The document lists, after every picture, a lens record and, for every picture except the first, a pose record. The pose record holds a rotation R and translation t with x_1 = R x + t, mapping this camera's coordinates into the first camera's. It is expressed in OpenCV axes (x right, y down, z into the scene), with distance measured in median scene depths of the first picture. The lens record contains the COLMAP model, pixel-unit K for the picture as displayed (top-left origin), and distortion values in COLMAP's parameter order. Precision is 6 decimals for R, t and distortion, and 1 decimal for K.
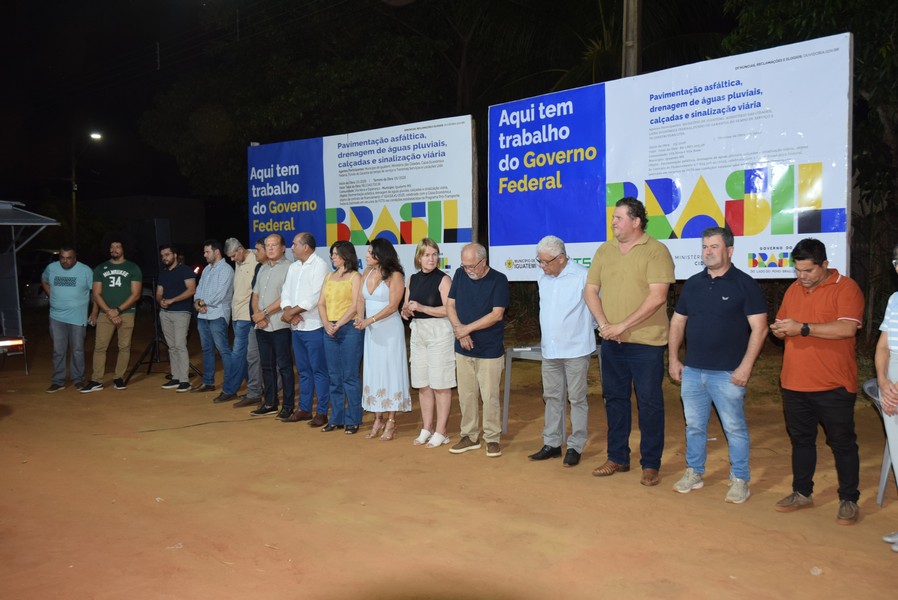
lens RADIAL K [[846.2, 0, 447.2], [0, 846.2, 300.9], [0, 0, 1]] dist [-0.055206, 0.026996]
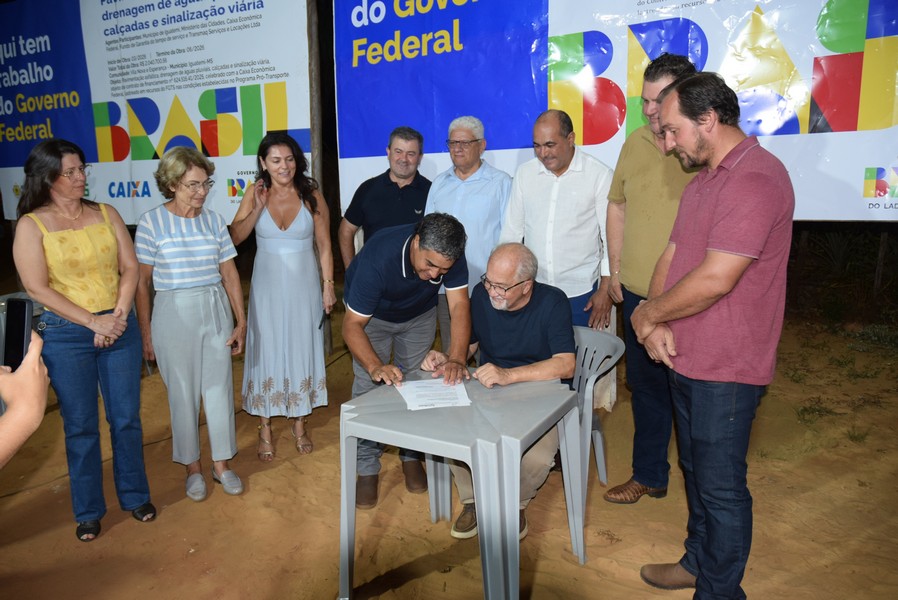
lens RADIAL K [[671.5, 0, 451.1], [0, 671.5, 305.1], [0, 0, 1]] dist [-0.037666, 0.019736]
pose [[0.985355, -0.031933, 0.167499, 0.045792], [0.009416, 0.990999, 0.133537, -0.024520], [-0.170256, -0.130005, 0.976786, 0.514322]]
